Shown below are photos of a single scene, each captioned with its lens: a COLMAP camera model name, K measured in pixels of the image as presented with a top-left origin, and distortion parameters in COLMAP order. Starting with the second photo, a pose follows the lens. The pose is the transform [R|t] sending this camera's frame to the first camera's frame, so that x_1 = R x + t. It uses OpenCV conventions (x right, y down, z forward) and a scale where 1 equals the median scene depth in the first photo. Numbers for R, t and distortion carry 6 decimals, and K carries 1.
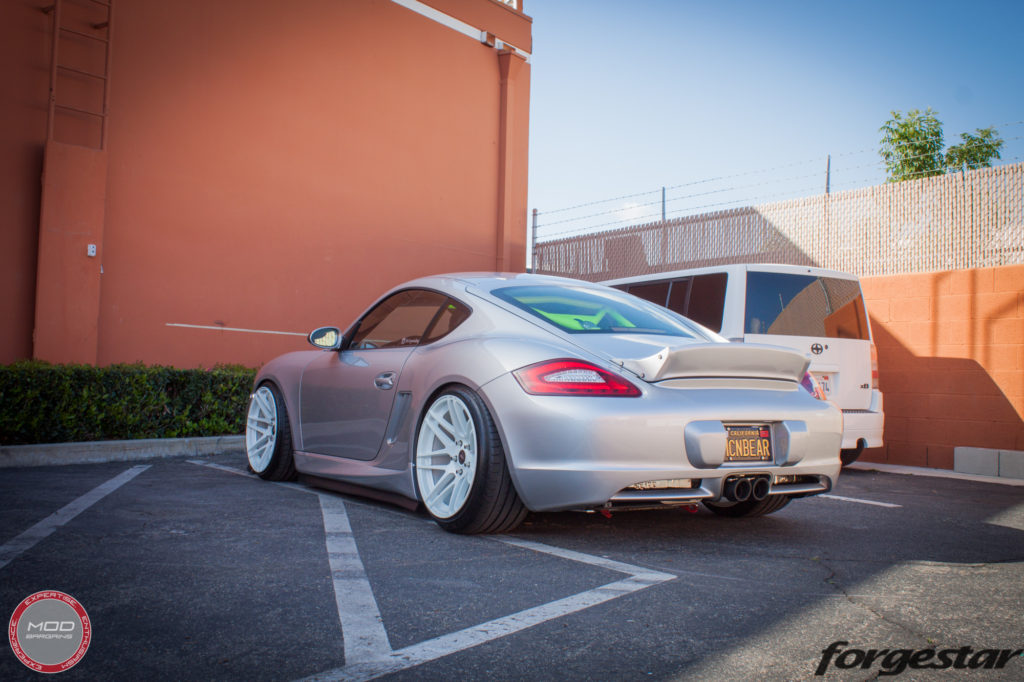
lens RADIAL K [[1142.3, 0, 508.5], [0, 1142.3, 342.9], [0, 0, 1]] dist [-0.101967, 0.000000]
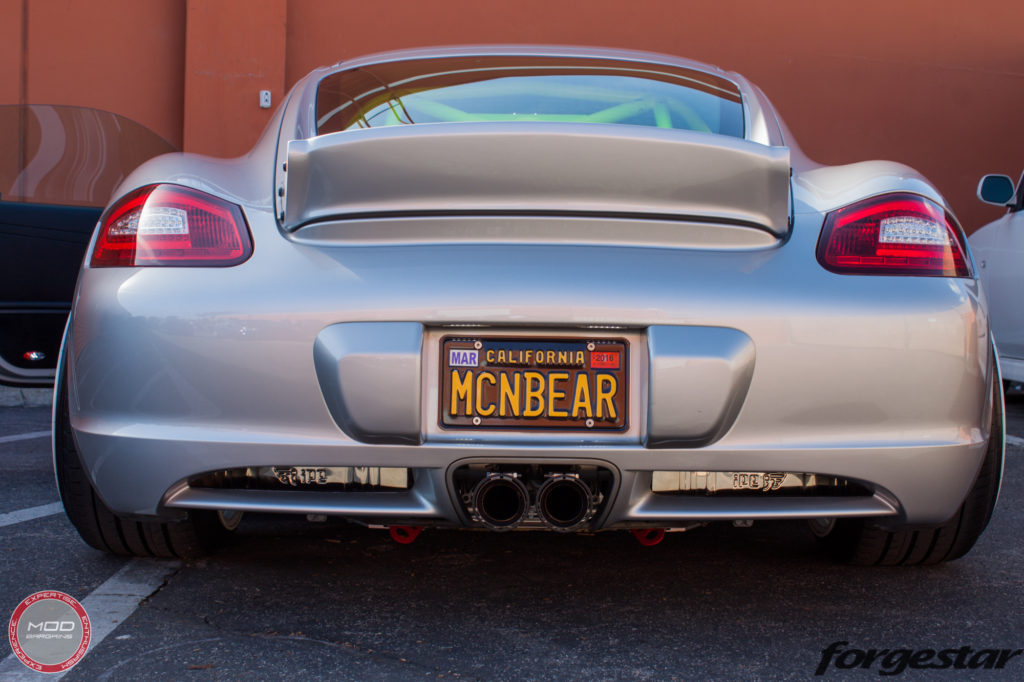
lens RADIAL K [[1521.0, 0, 511.6], [0, 1521.0, 340.4], [0, 0, 1]] dist [-0.136158, 0.000000]
pose [[0.847094, 0.007353, -0.531393, 0.458282], [0.020081, 0.998747, 0.045831, 0.047823], [0.531064, -0.049494, 0.845885, 0.534946]]
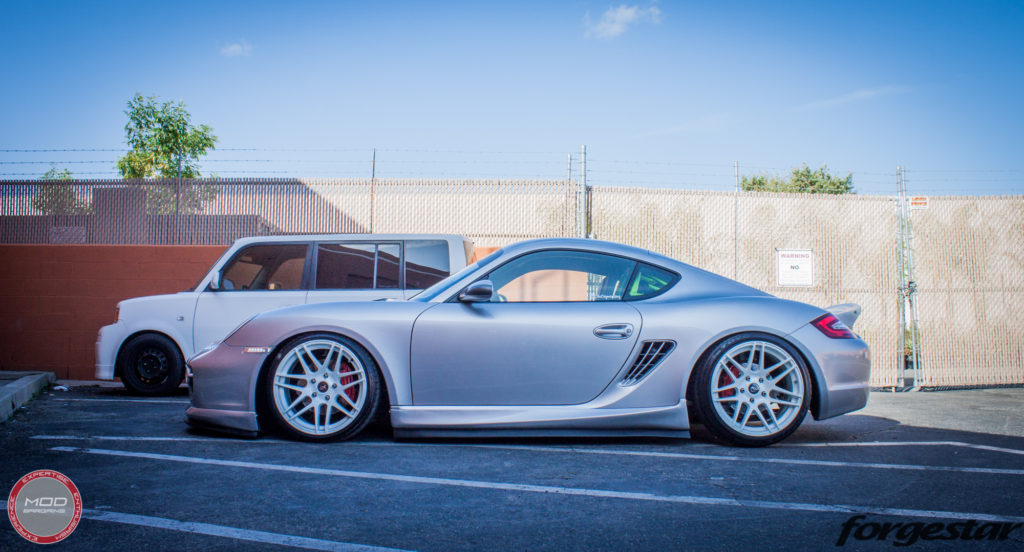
lens RADIAL K [[963.1, 0, 512.4], [0, 963.1, 276.8], [0, 0, 1]] dist [-0.009006, 0.000000]
pose [[0.527939, 0.040892, 0.848297, -1.120091], [-0.022754, 0.999163, -0.034003, 0.017055], [-0.848977, -0.001351, 0.528427, 0.666107]]
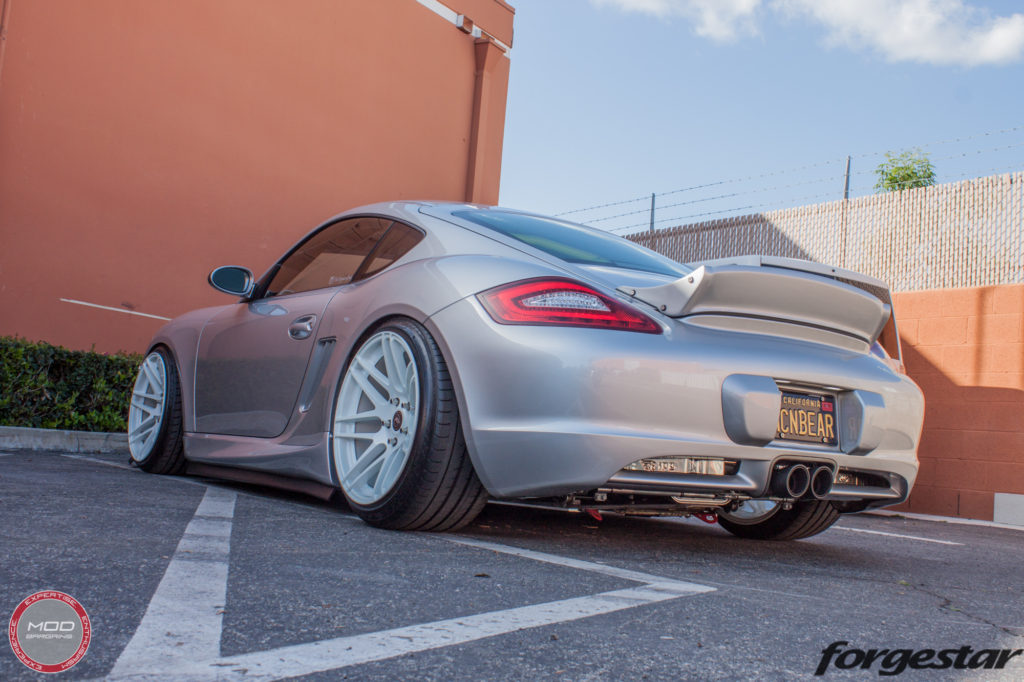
lens RADIAL K [[1168.0, 0, 512.1], [0, 1168.0, 336.9], [0, 0, 1]] dist [-0.078874, 0.000000]
pose [[0.997520, 0.059737, 0.037224, -0.000019], [-0.057360, 0.996430, -0.061950, 0.090252], [-0.040792, 0.059662, 0.997385, 0.277013]]
